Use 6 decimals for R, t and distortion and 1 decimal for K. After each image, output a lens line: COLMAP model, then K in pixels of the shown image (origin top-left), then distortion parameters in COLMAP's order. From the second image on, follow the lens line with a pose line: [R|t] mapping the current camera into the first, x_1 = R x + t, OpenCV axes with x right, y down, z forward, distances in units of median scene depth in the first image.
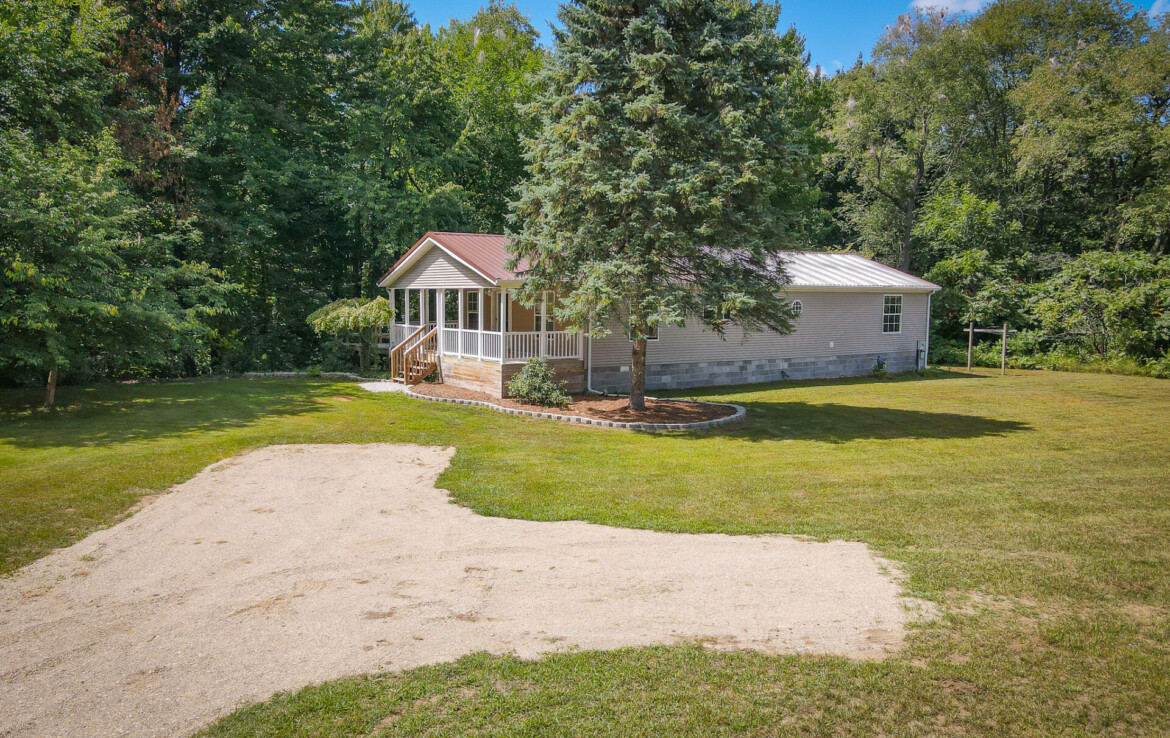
lens RADIAL K [[834.3, 0, 585.3], [0, 834.3, 371.9], [0, 0, 1]] dist [0.010252, -0.004579]
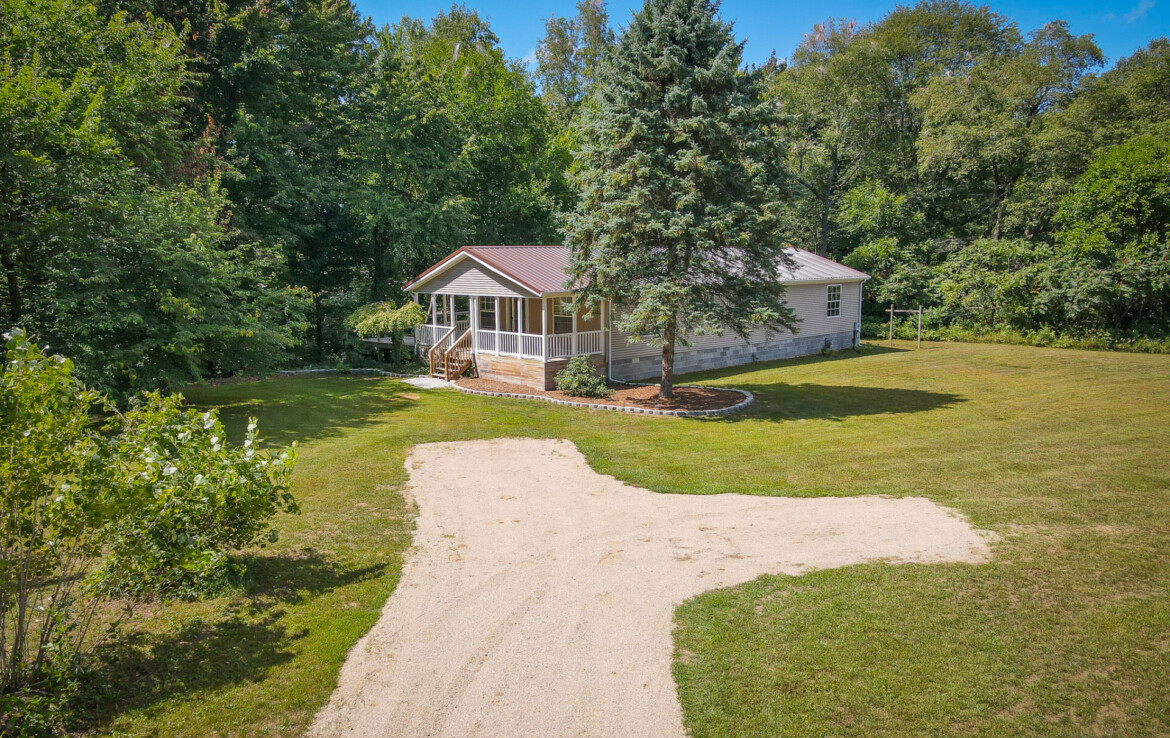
lens RADIAL K [[834.3, 0, 584.5], [0, 834.3, 366.4], [0, 0, 1]] dist [0.010252, -0.004579]
pose [[0.990832, -0.034245, 0.130686, -0.219256], [0.029336, 0.998796, 0.039311, -0.053097], [-0.131875, -0.035117, 0.990644, -0.199563]]
